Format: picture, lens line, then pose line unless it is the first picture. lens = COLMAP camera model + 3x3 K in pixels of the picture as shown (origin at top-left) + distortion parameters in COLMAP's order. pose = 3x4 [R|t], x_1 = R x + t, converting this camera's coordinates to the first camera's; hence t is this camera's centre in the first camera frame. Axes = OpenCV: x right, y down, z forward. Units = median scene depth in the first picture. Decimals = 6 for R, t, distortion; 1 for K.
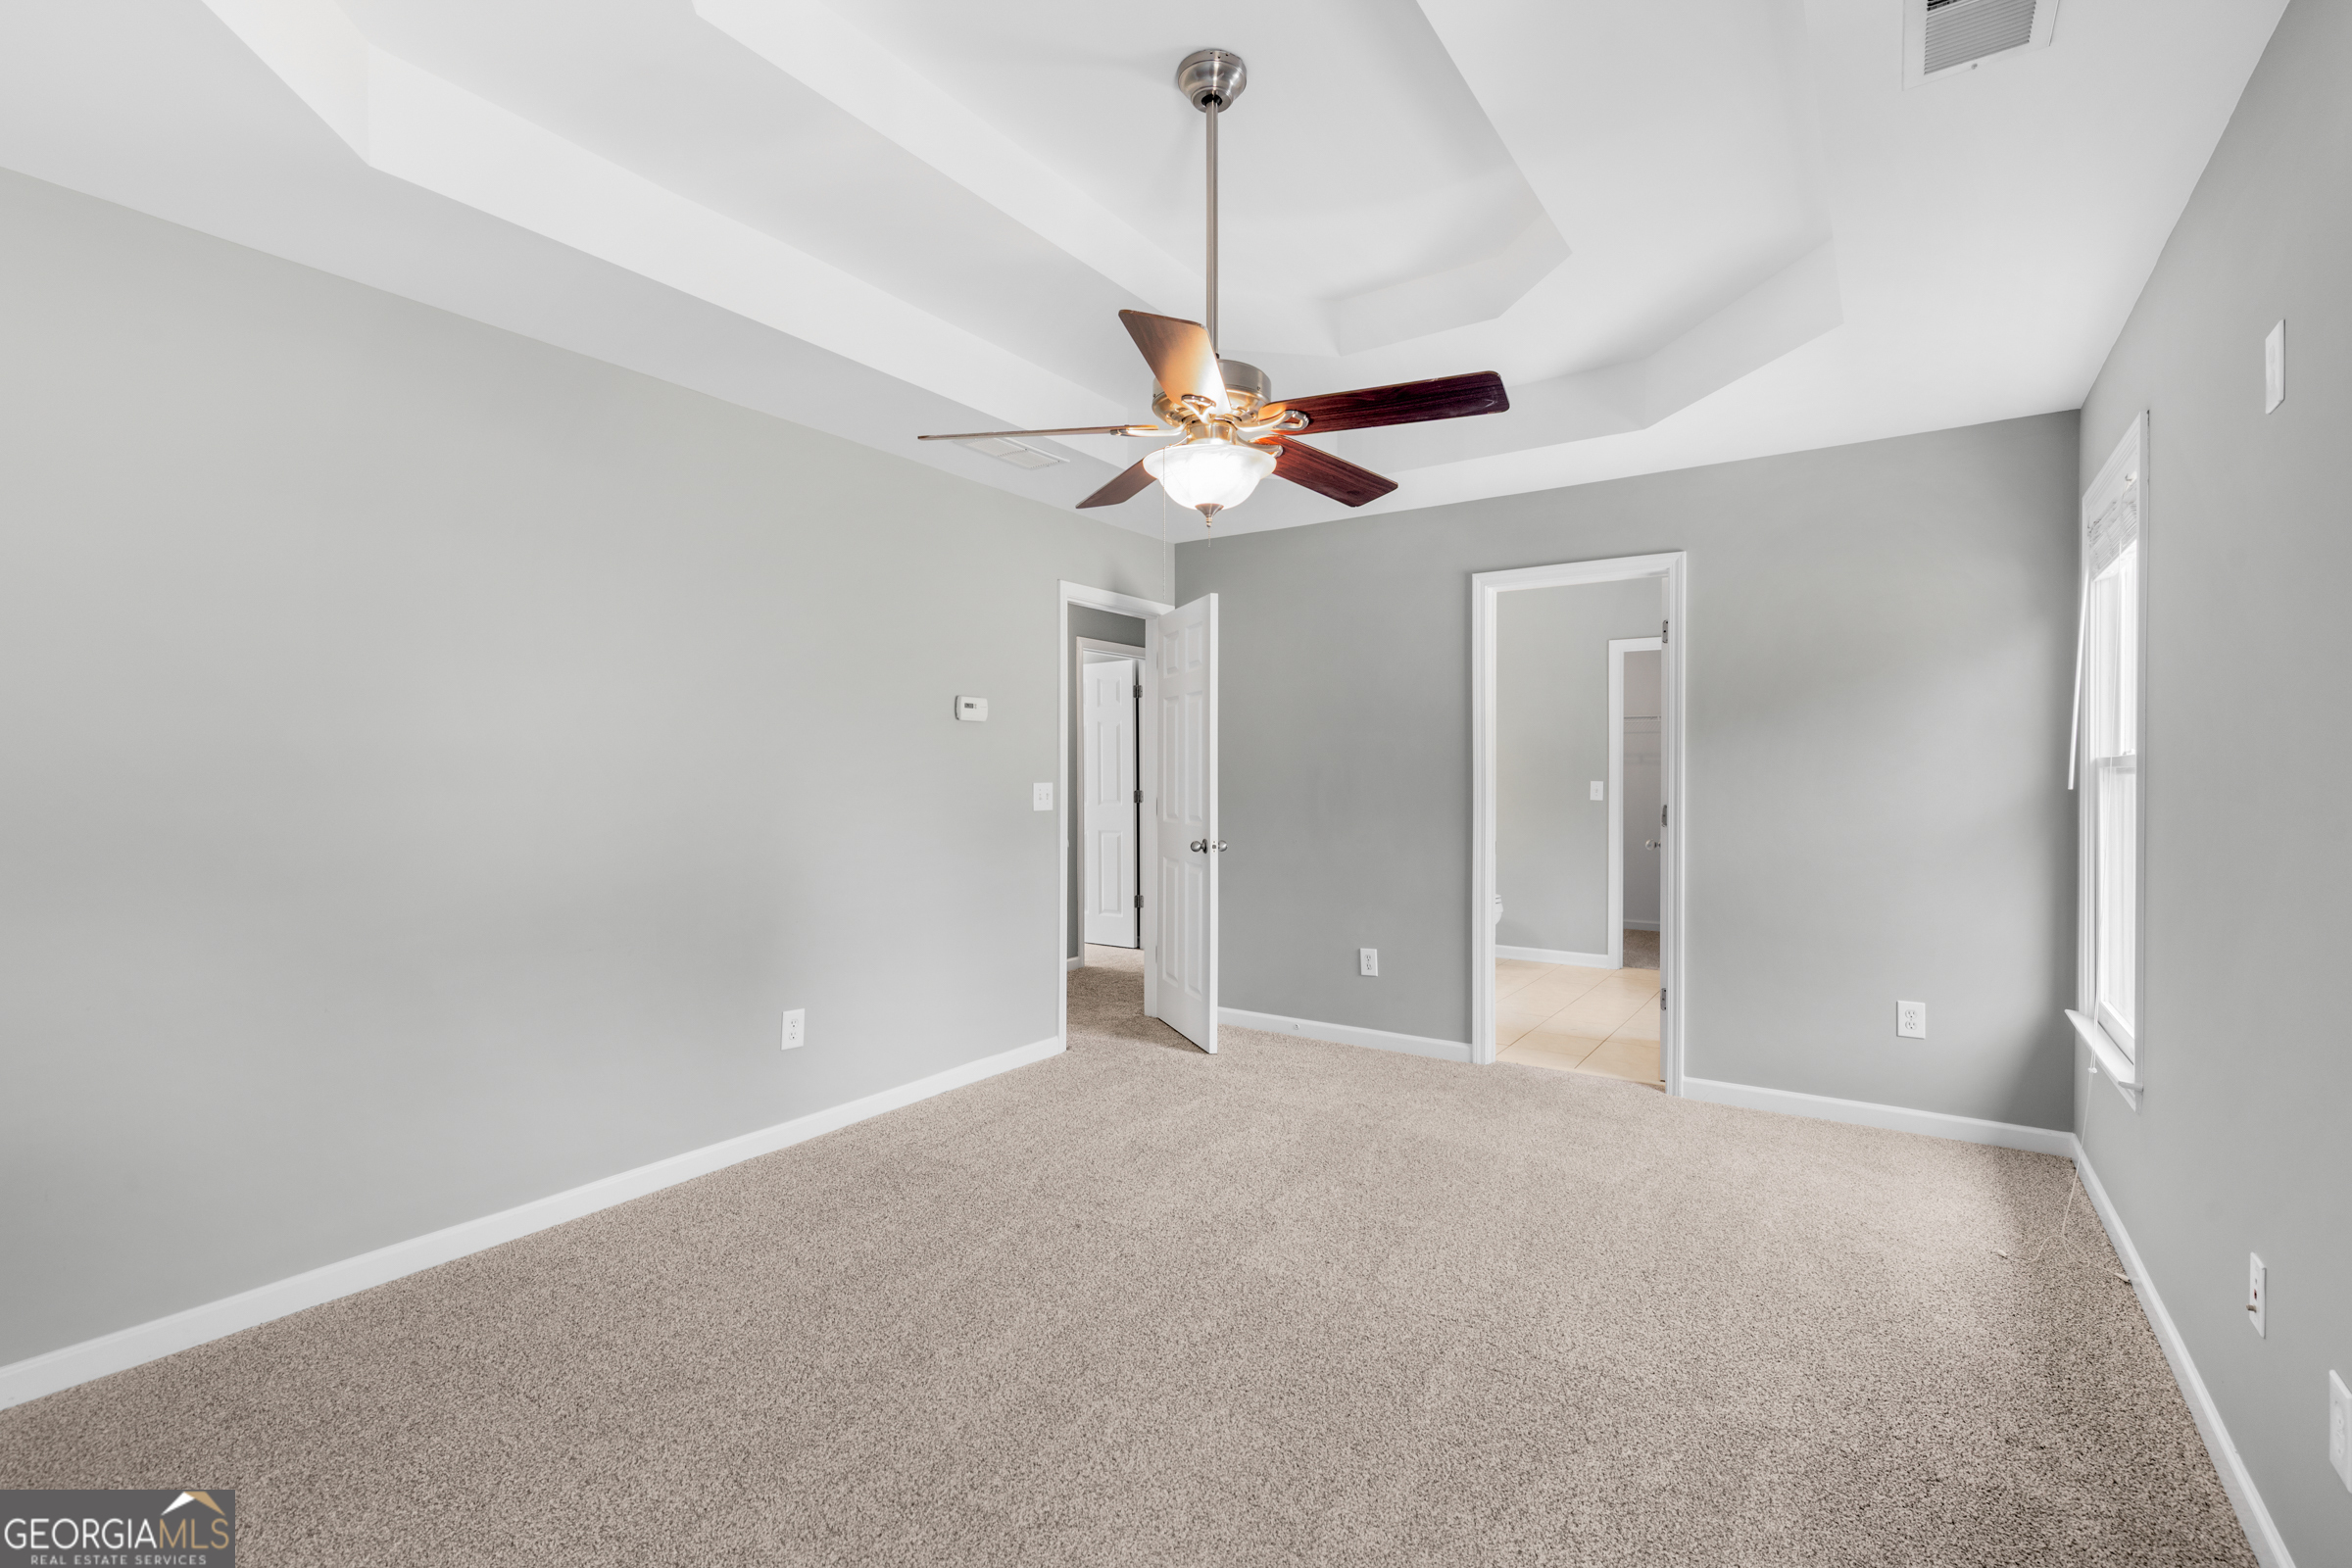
lens RADIAL K [[1066.3, 0, 1172.4], [0, 1066.3, 791.1], [0, 0, 1]] dist [0.007638, -0.002012]
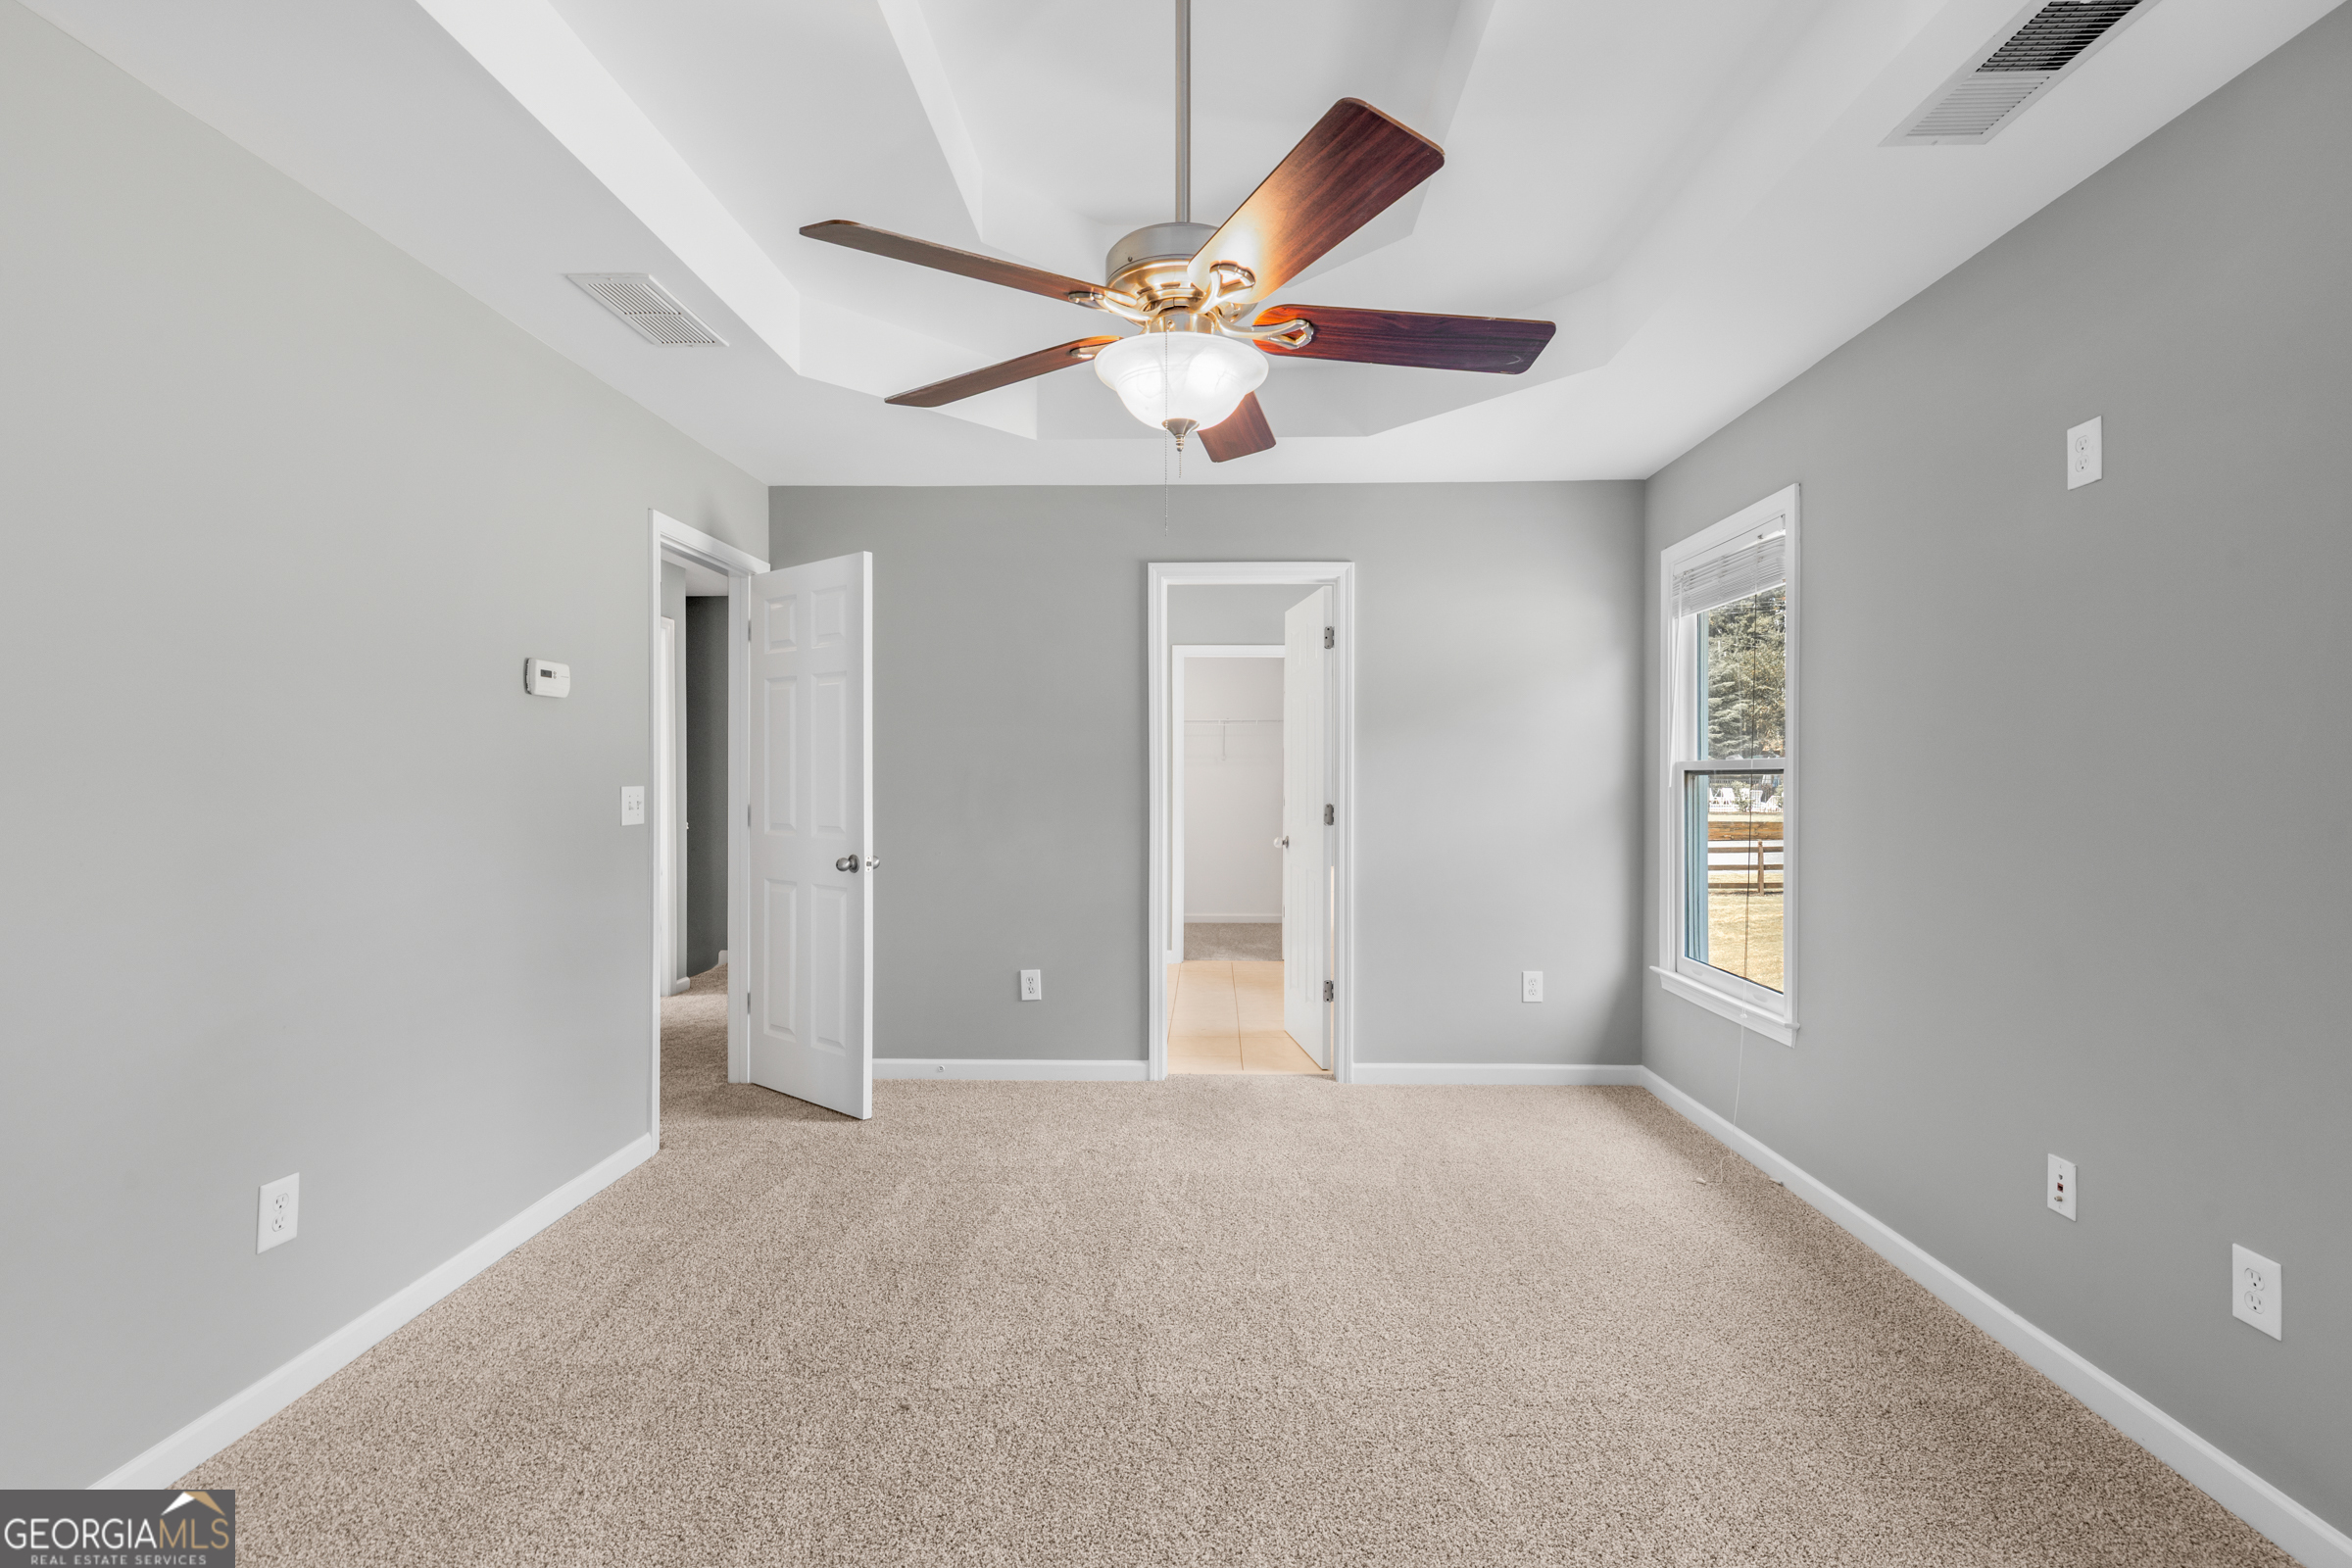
lens RADIAL K [[1066.3, 0, 1183.4], [0, 1066.3, 785.9], [0, 0, 1]] dist [0.007638, -0.002012]
pose [[0.839821, -0.005756, 0.542833, -0.221348], [0.008779, 0.999957, -0.002979, -0.002889], [-0.542793, 0.007267, 0.839835, 0.206436]]
